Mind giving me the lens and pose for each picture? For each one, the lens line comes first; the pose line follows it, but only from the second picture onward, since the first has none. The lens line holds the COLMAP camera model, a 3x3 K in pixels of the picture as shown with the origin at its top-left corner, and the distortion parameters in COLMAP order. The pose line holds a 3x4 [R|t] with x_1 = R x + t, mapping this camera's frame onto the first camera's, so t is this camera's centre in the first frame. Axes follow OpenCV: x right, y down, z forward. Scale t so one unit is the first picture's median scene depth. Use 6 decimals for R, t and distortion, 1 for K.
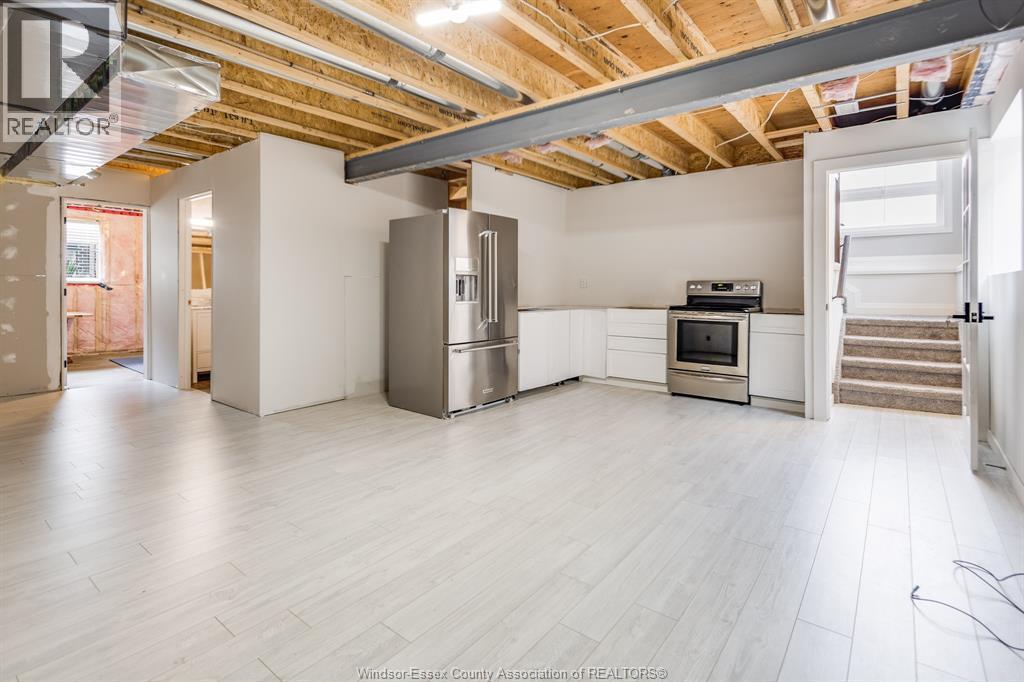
lens RADIAL K [[501.4, 0, 509.6], [0, 501.4, 289.6], [0, 0, 1]] dist [0.001981, 0.000391]
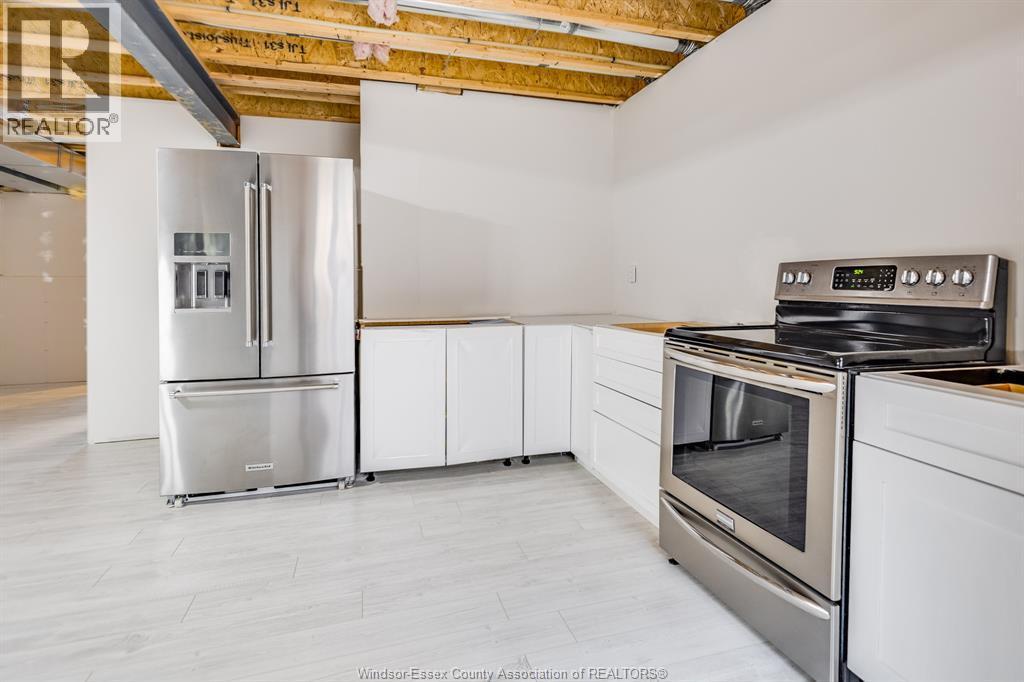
lens RADIAL K [[507.1, 0, 509.7], [0, 507.1, 287.6], [0, 0, 1]] dist [0.037885, 0.000014]
pose [[0.810104, -0.002642, -0.586280, 0.457299], [0.004422, 0.999989, 0.001604, 0.000260], [0.586269, -0.003892, 0.810107, 0.611931]]
